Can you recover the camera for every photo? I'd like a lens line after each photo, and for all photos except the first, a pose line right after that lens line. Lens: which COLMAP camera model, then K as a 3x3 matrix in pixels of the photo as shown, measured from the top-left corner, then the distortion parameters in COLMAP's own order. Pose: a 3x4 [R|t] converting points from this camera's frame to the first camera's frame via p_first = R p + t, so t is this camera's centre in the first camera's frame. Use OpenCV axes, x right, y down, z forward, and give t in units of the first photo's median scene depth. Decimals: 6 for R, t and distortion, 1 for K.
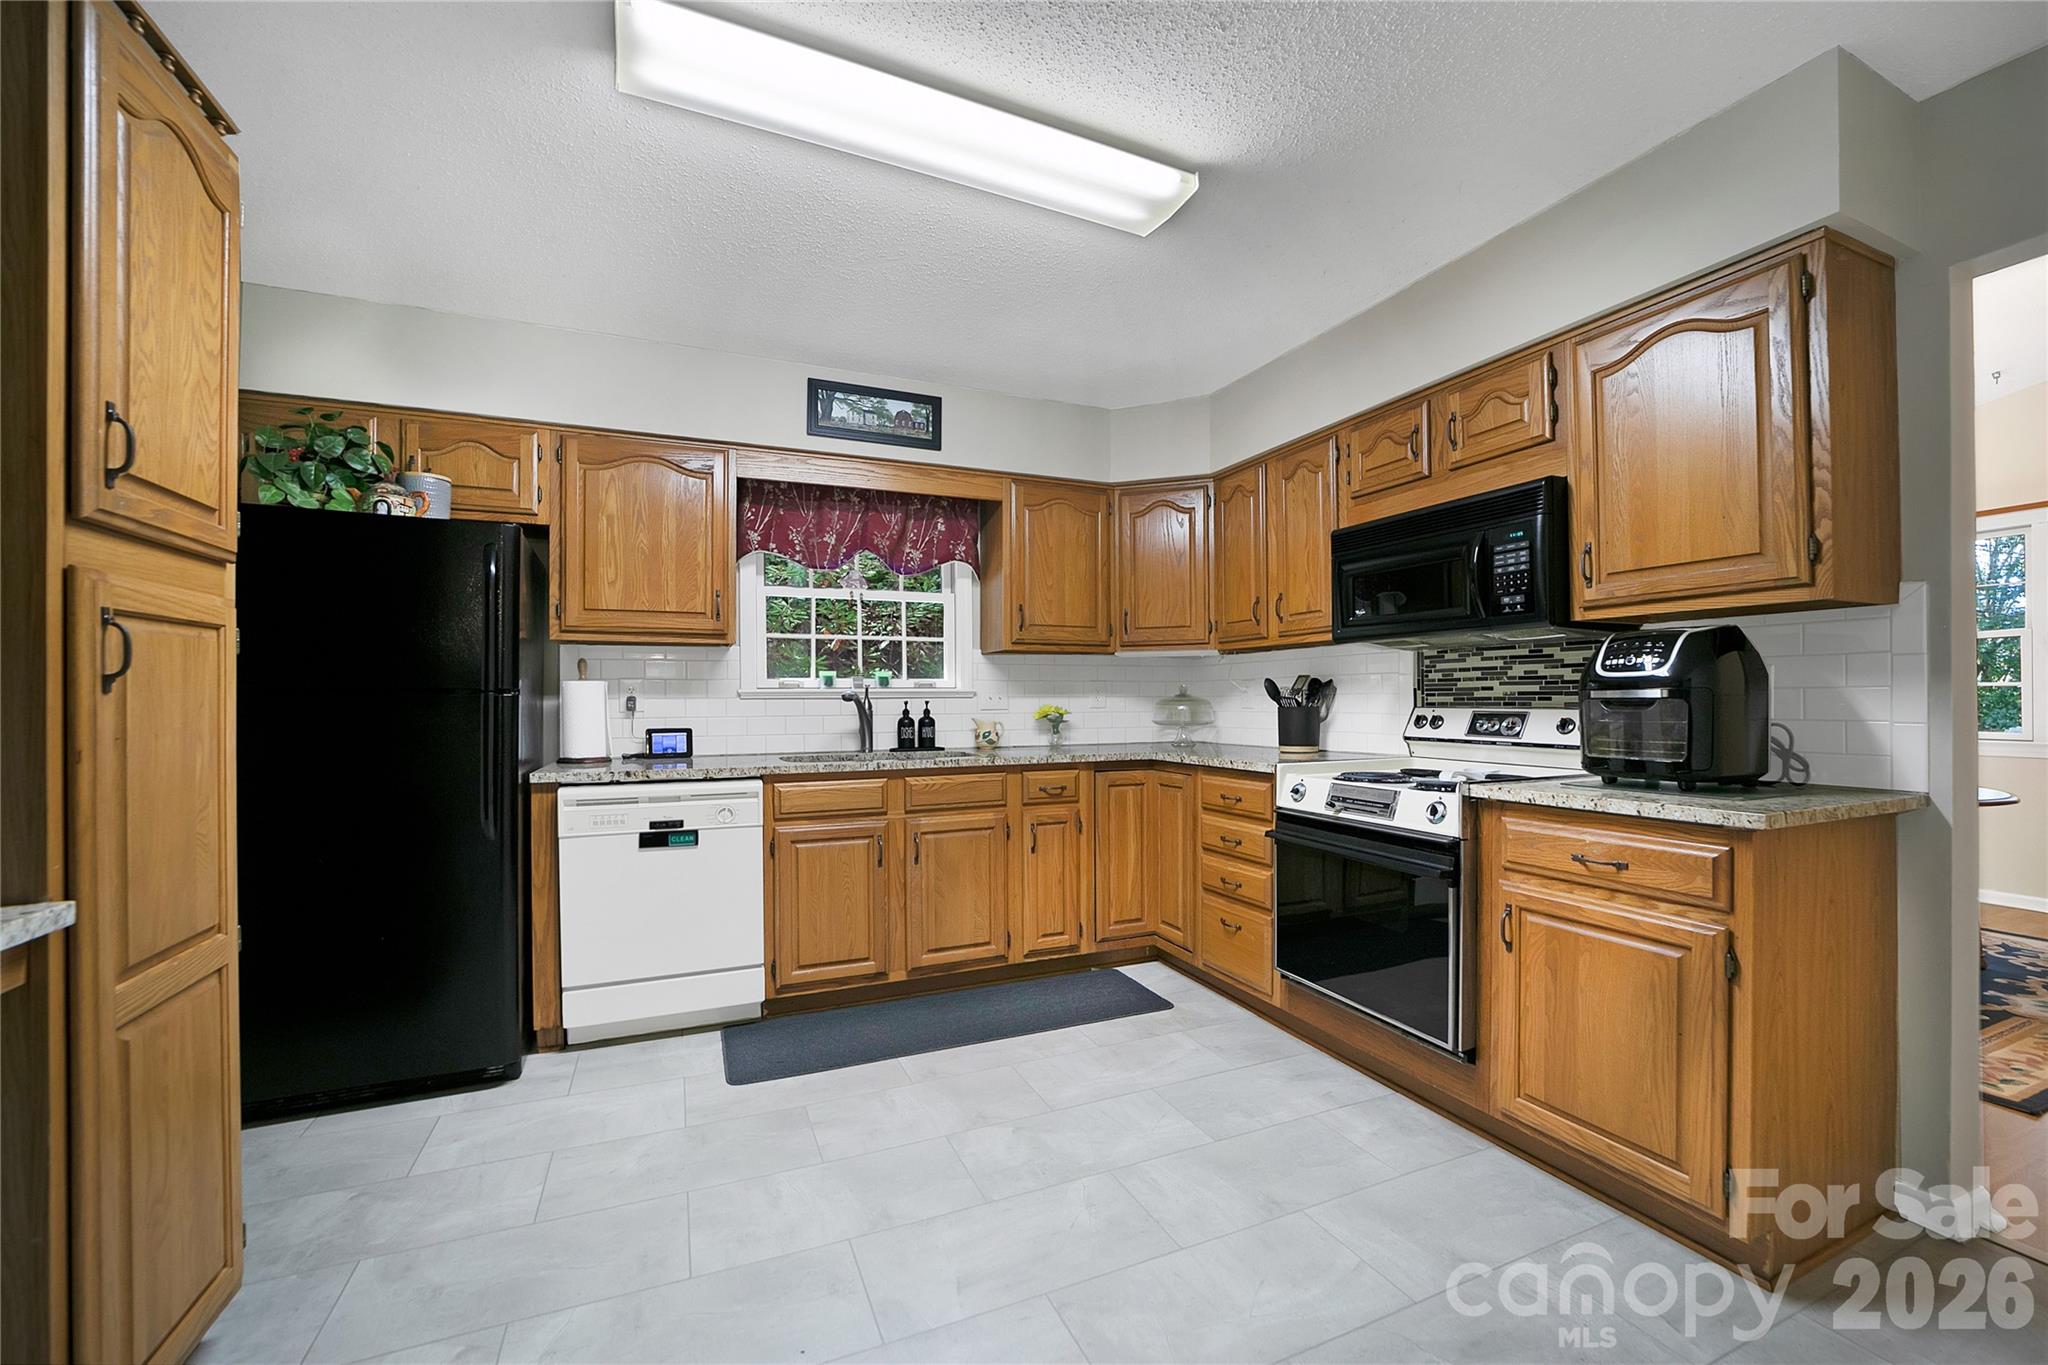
lens RADIAL K [[849.8, 0, 1024.0], [0, 849.8, 682.5], [0, 0, 1]] dist [-0.000909, 0.012935]
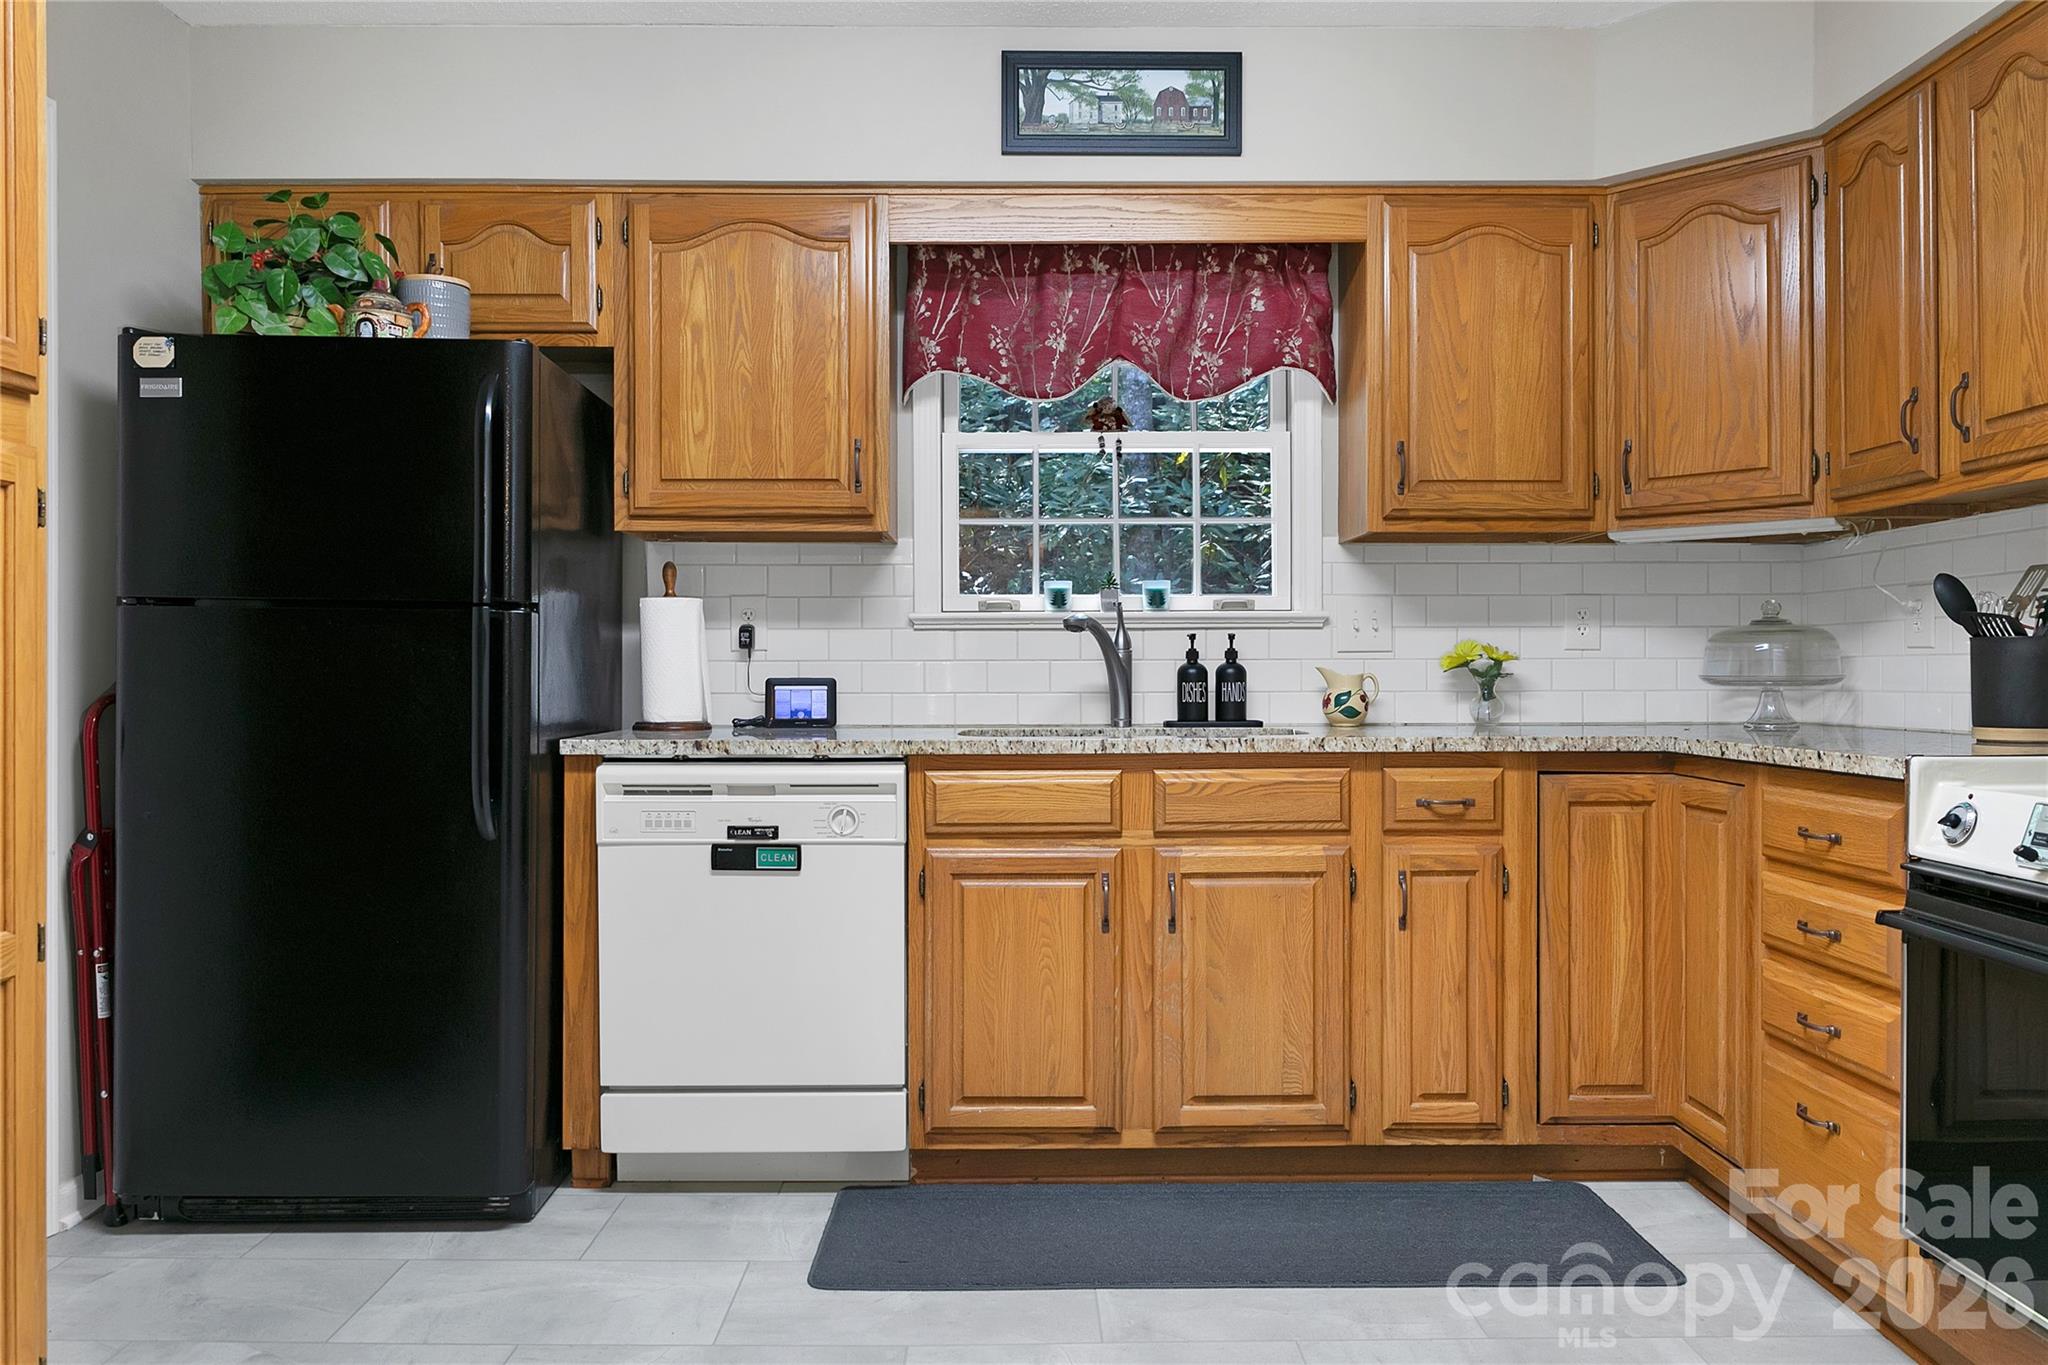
lens RADIAL K [[1484.4, 0, 1025.9], [0, 1484.4, 645.7], [0, 0, 1]] dist [0.029522, -0.006242]
pose [[0.926755, 0.002942, -0.375655, 0.133354], [-0.001251, 0.999988, 0.004747, 0.028466], [0.375664, -0.003929, 0.926748, 0.098526]]
